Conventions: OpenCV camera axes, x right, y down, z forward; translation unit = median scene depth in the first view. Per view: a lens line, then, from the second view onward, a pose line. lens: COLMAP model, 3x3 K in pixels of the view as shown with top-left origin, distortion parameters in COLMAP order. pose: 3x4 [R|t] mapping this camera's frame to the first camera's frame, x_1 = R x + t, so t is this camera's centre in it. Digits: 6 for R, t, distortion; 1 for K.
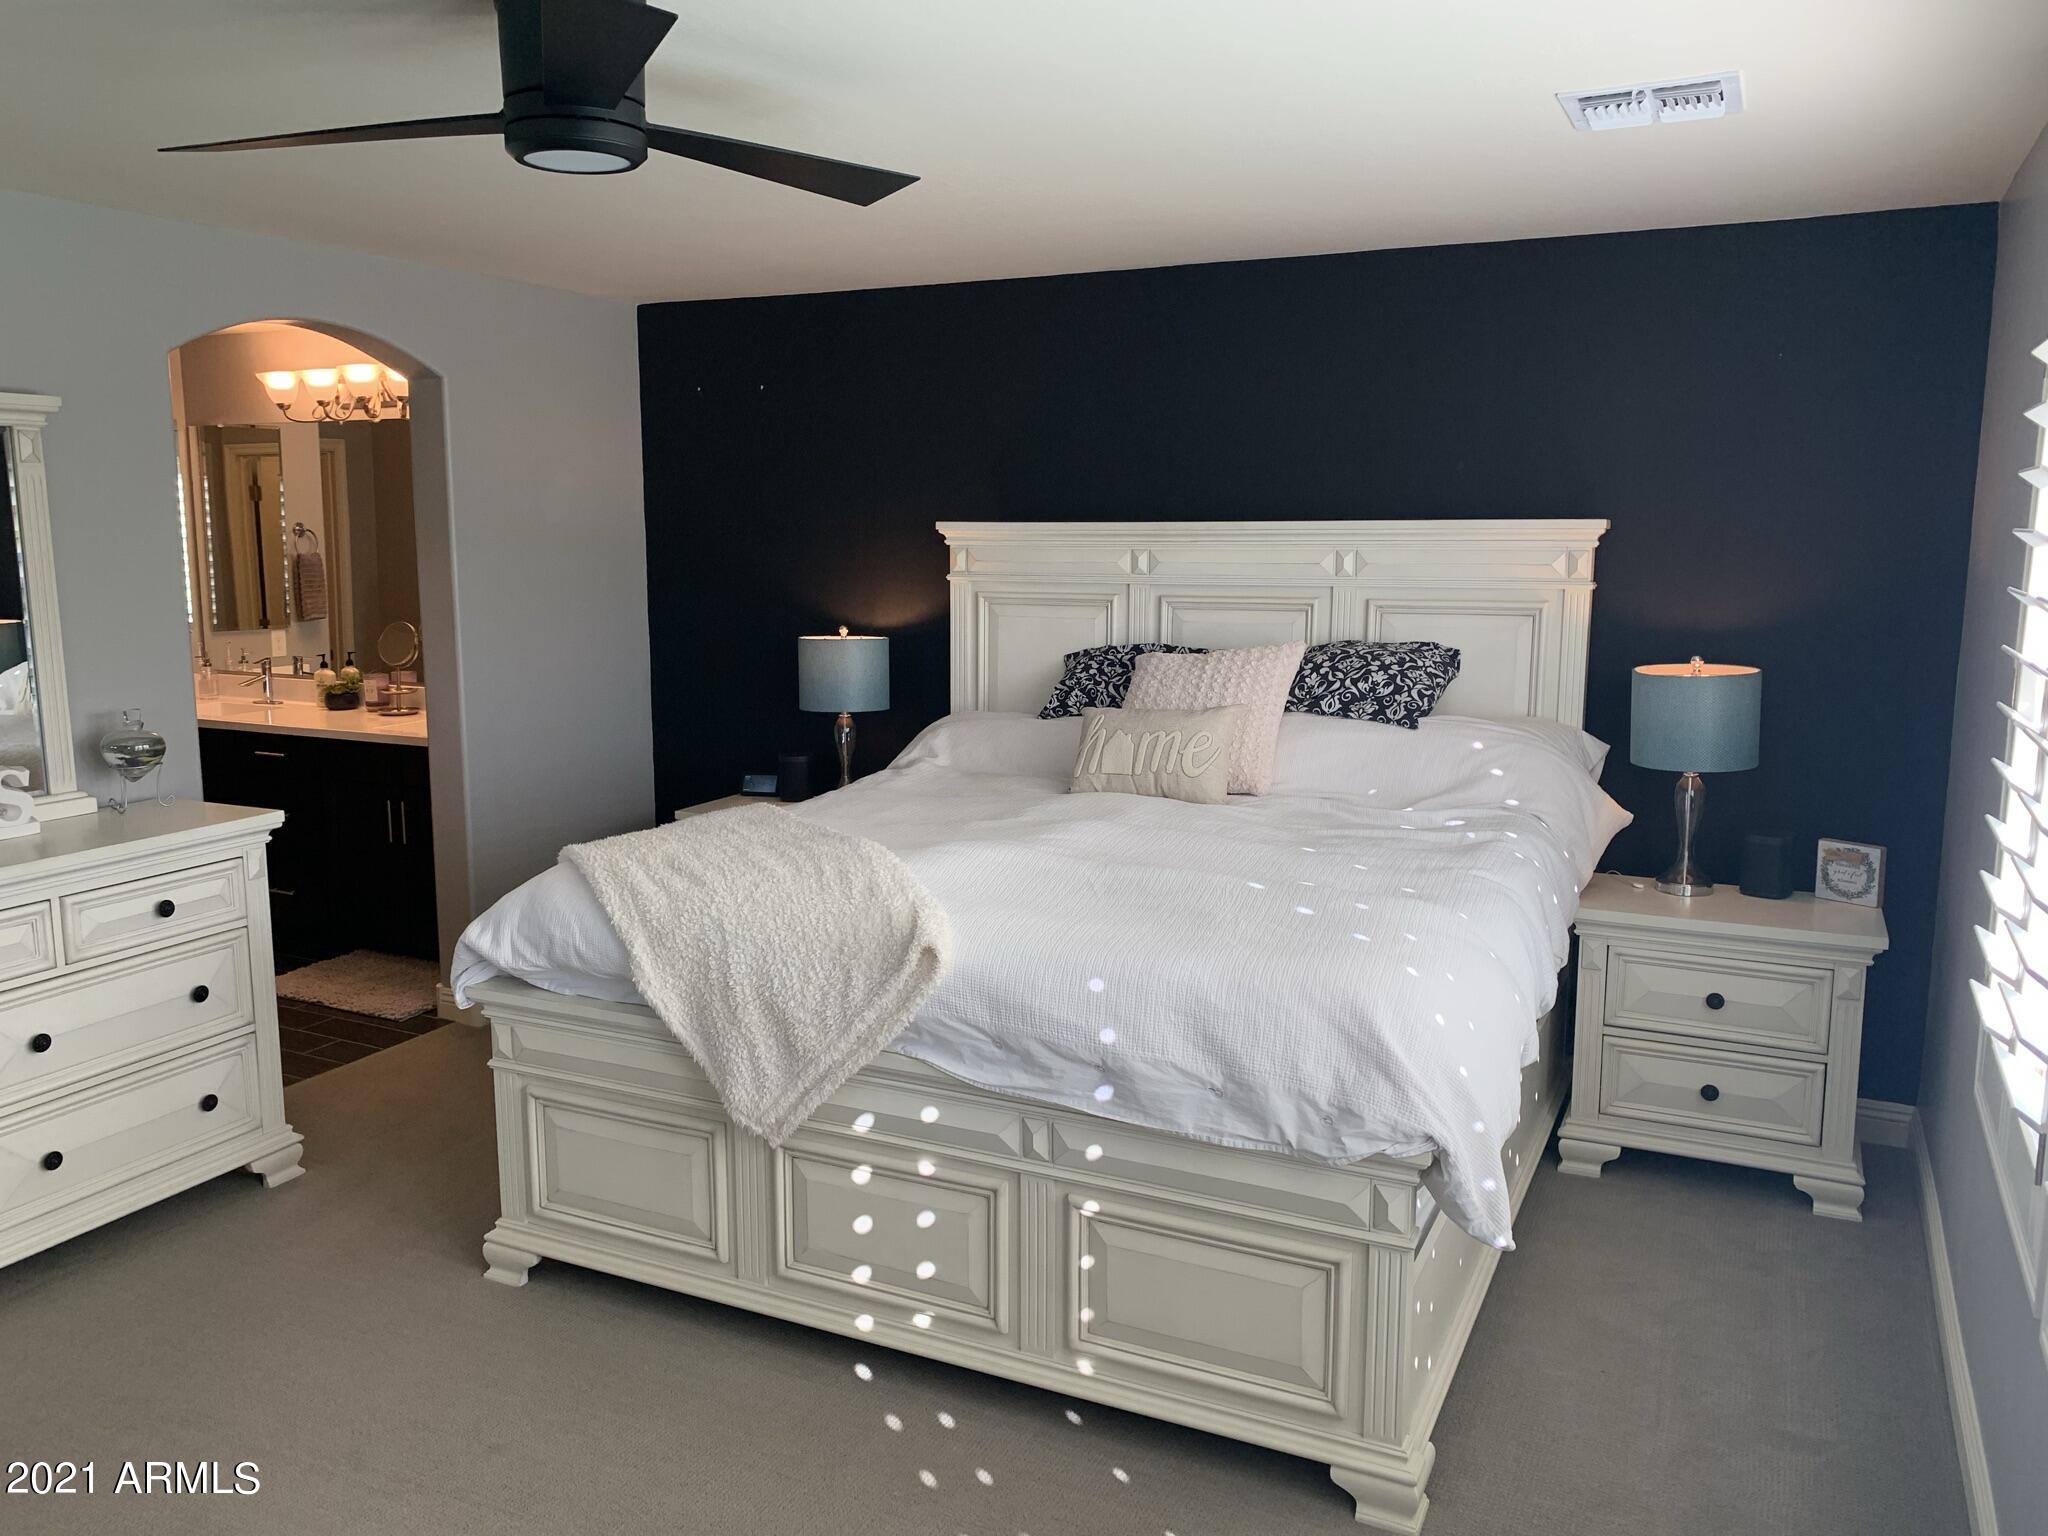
lens RADIAL K [[1582.6, 0, 989.4], [0, 1582.6, 763.3], [0, 0, 1]] dist [0.005241, -0.001183]
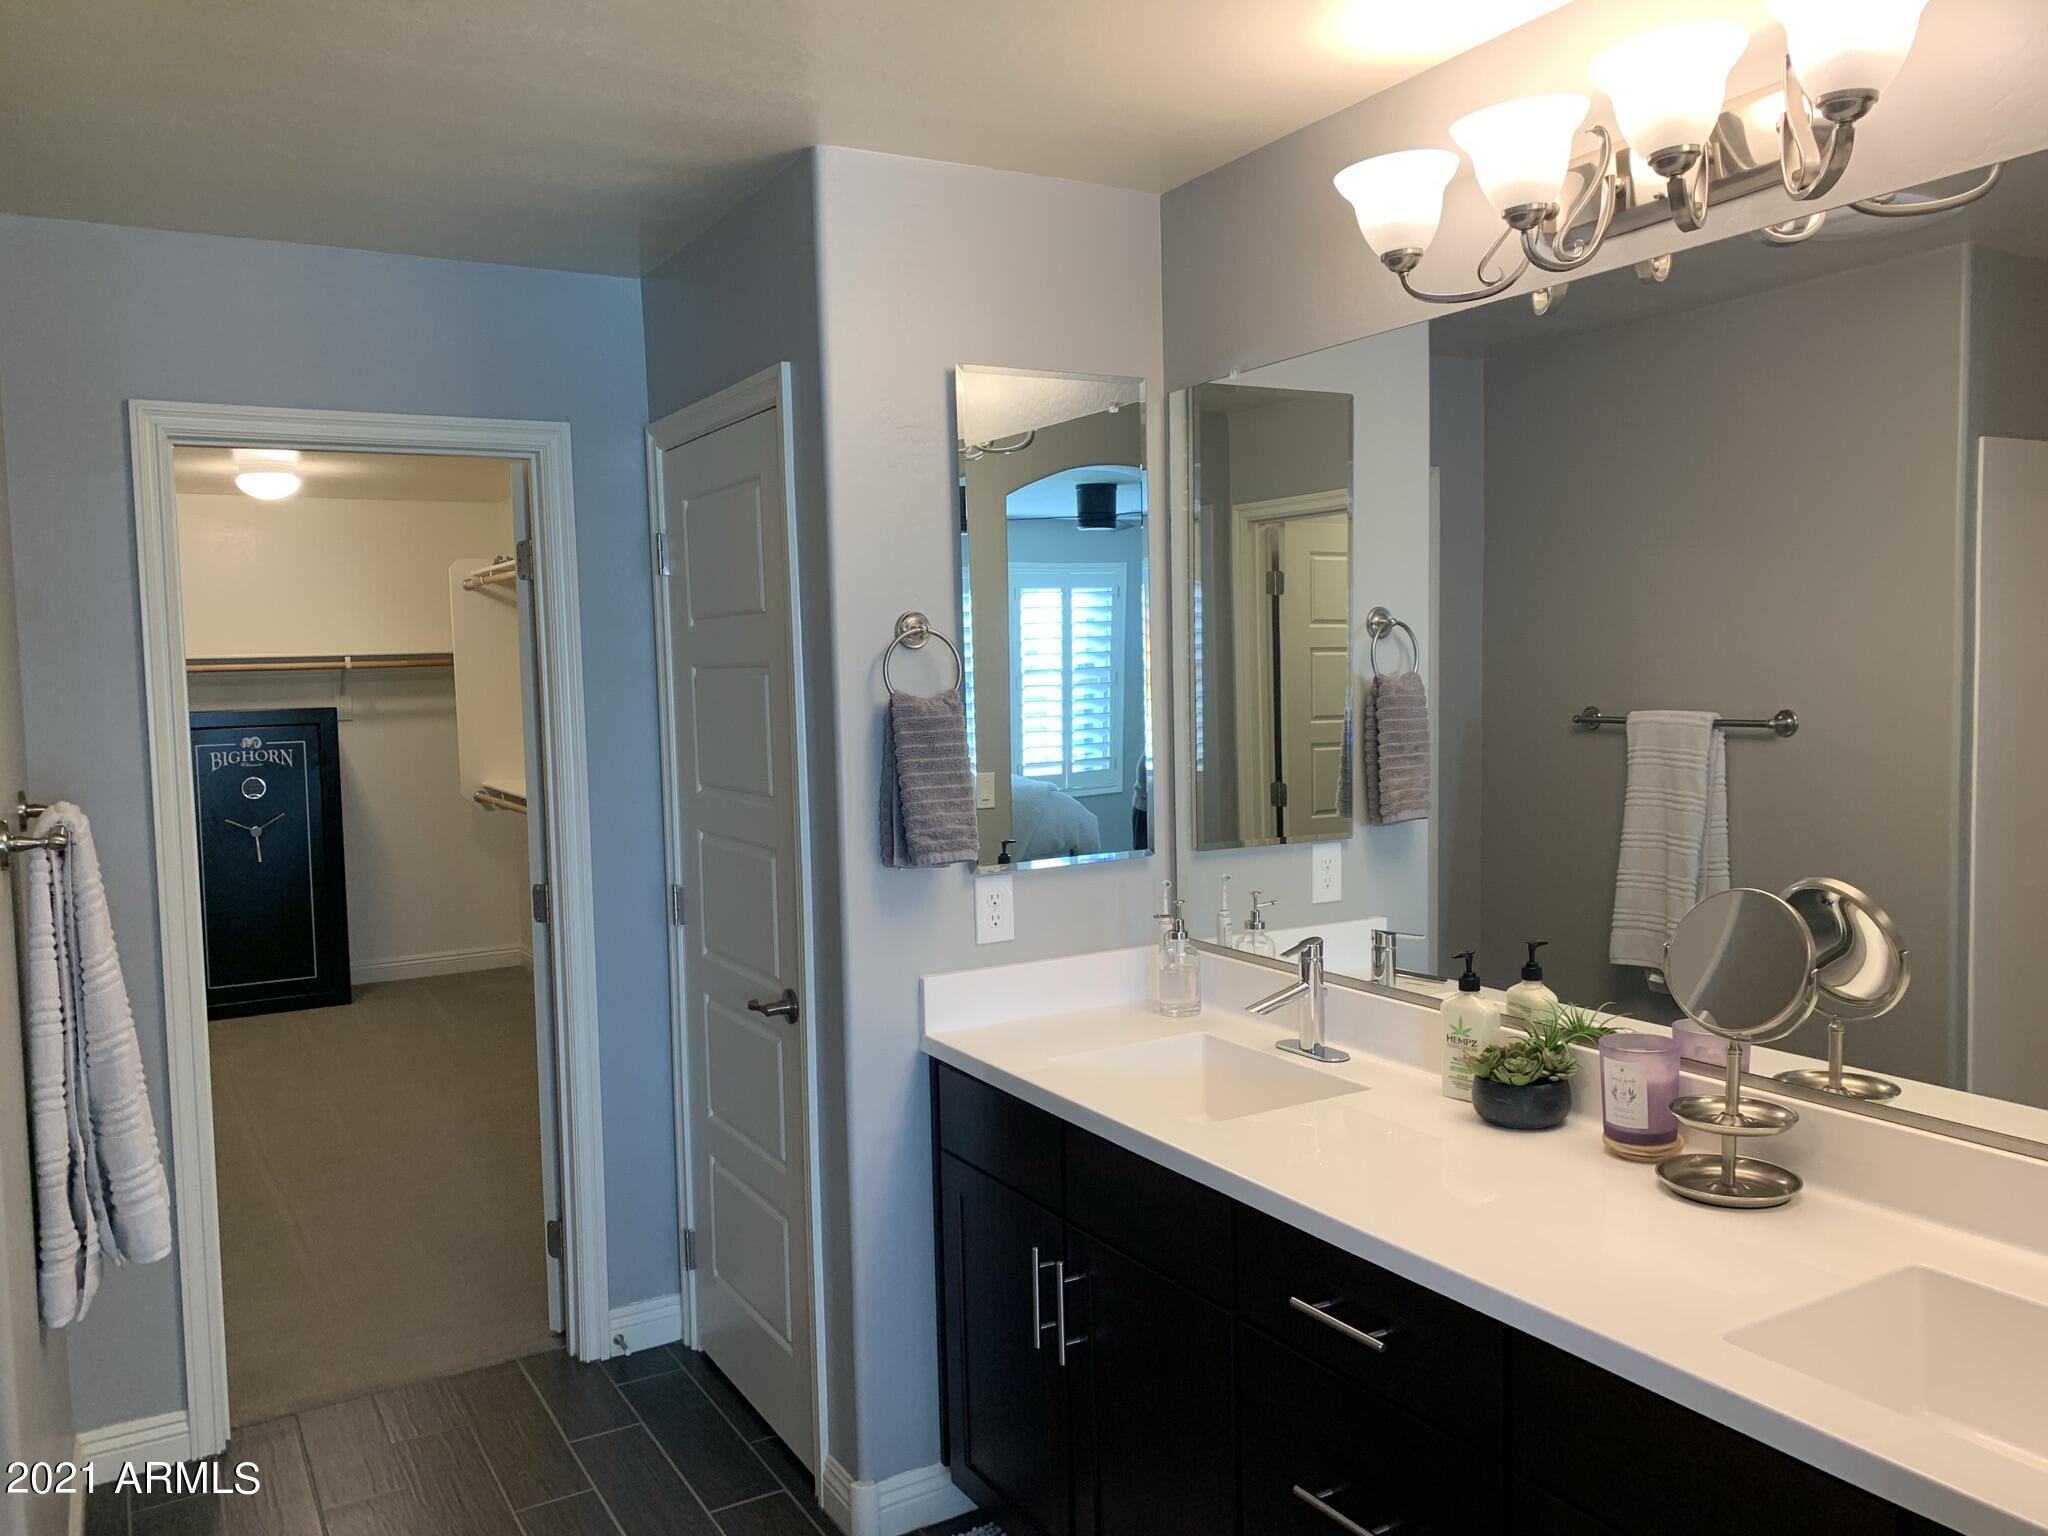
lens RADIAL K [[1564.7, 0, 1049.7], [0, 1564.7, 753.2], [0, 0, 1]] dist [0.041704, -0.056025]
pose [[0.849951, 0.009805, -0.526770, -0.307032], [-0.055929, 0.995857, -0.071706, -0.080194], [0.523885, 0.090408, 0.846978, 0.631399]]
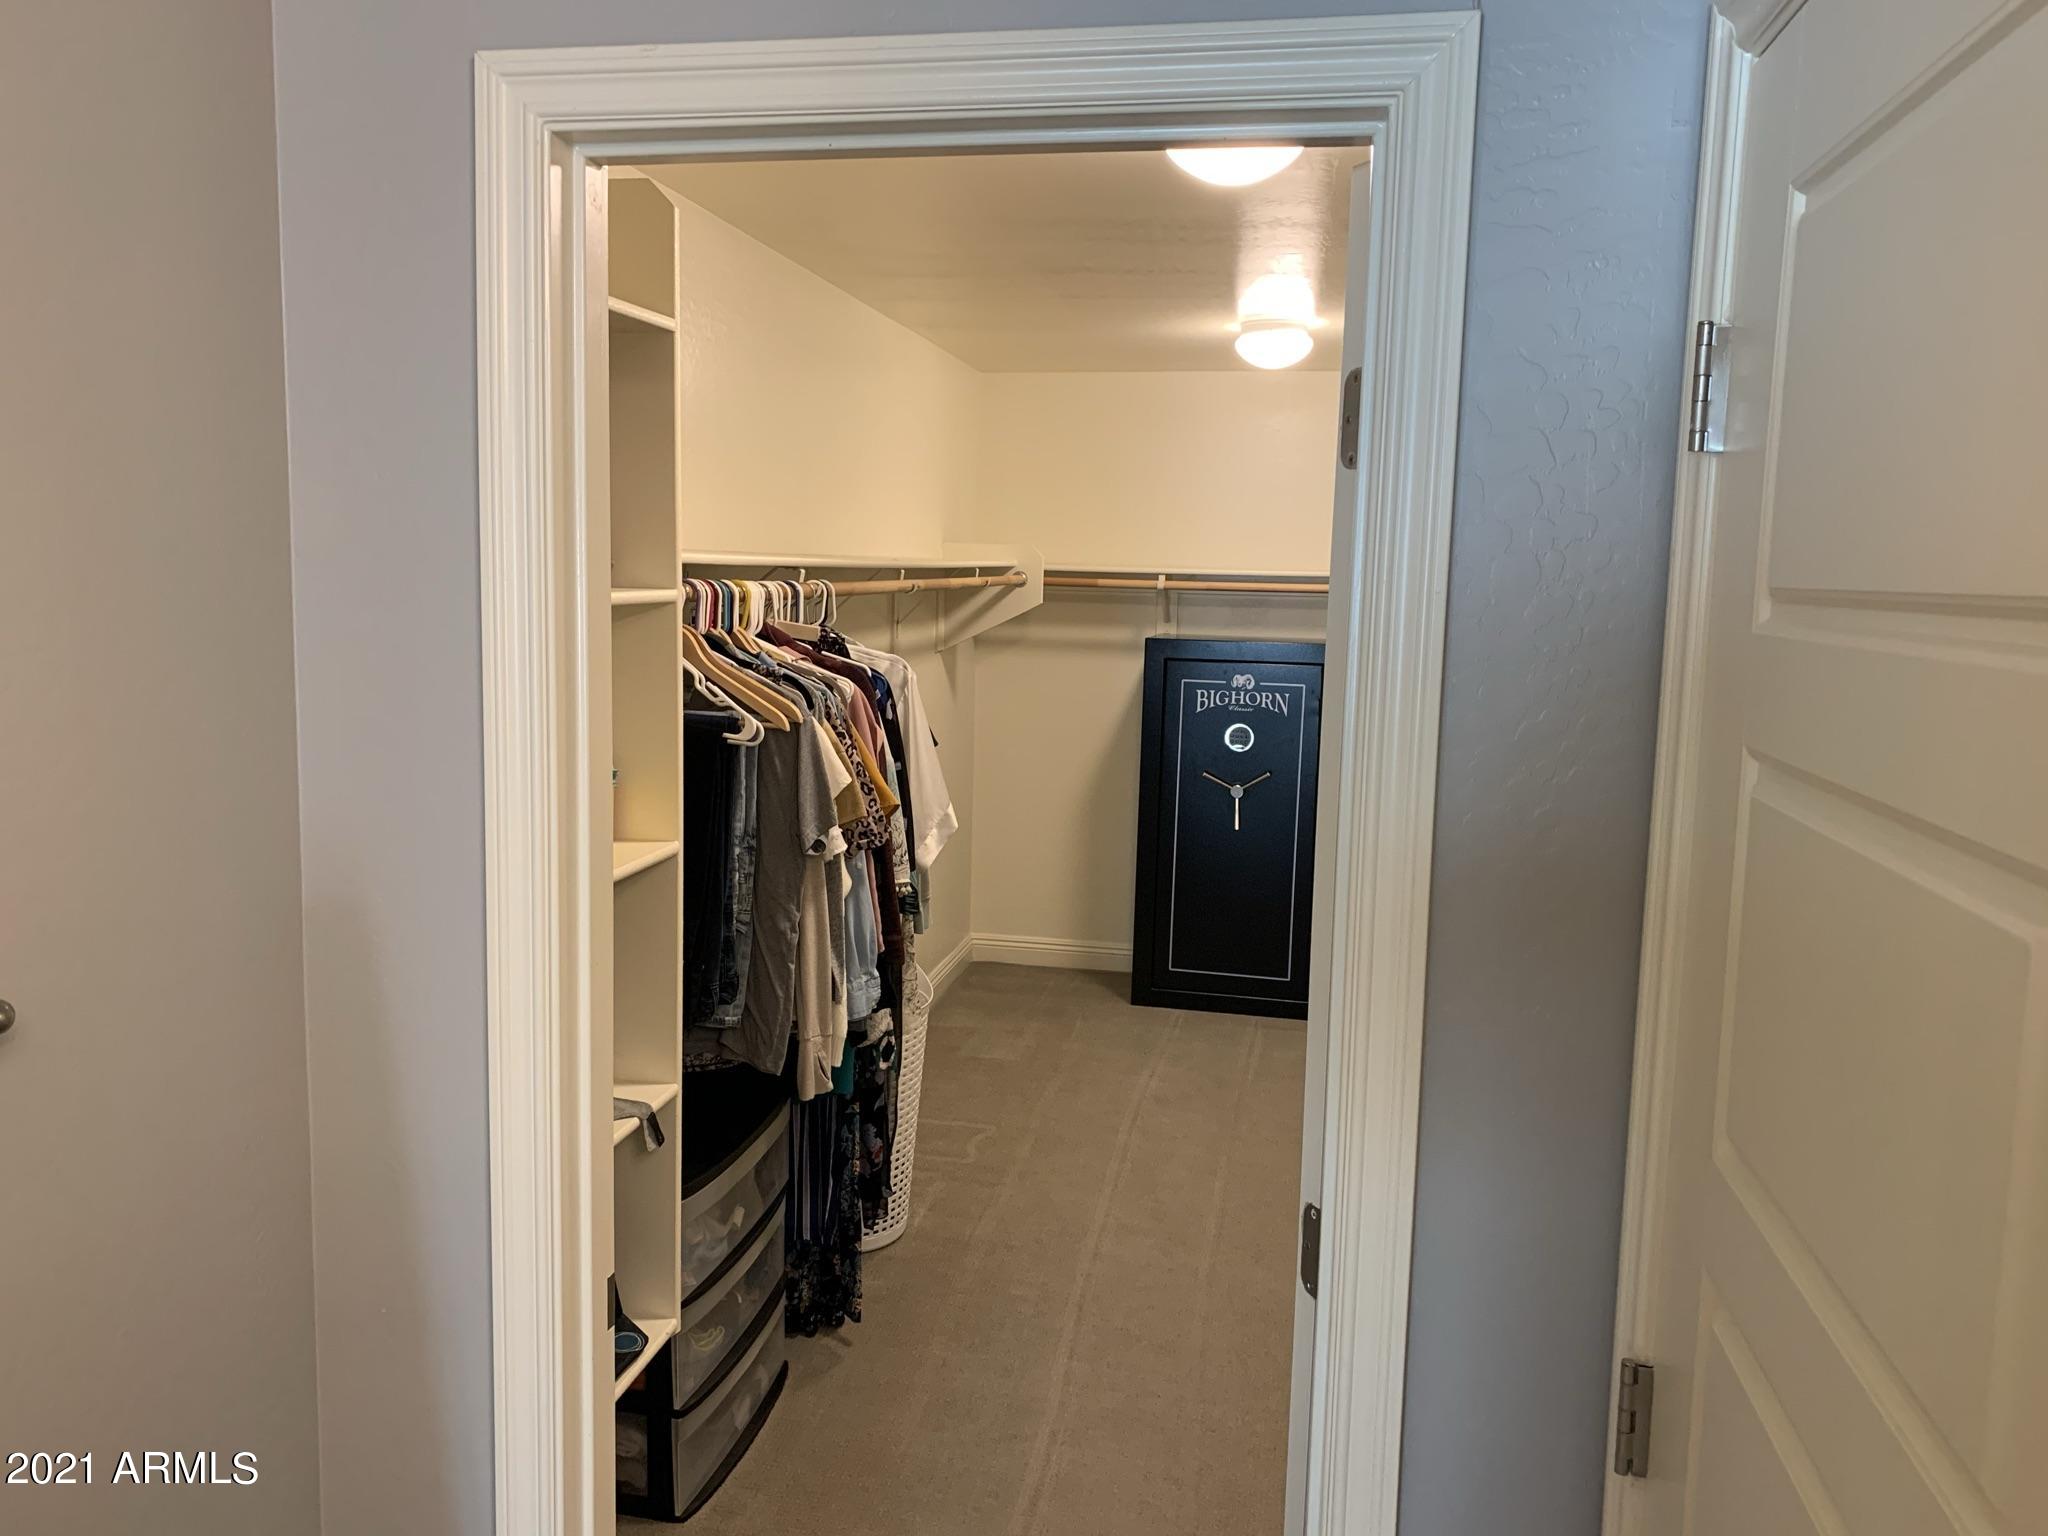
lens RADIAL K [[1582.6, 0, 989.4], [0, 1582.6, 763.3], [0, 0, 1]] dist [0.005241, -0.001183]
pose [[0.273657, 0.126863, -0.953424, -0.542453], [-0.173787, 0.981470, 0.080713, -0.136129], [0.945997, 0.143605, 0.290633, 0.879721]]
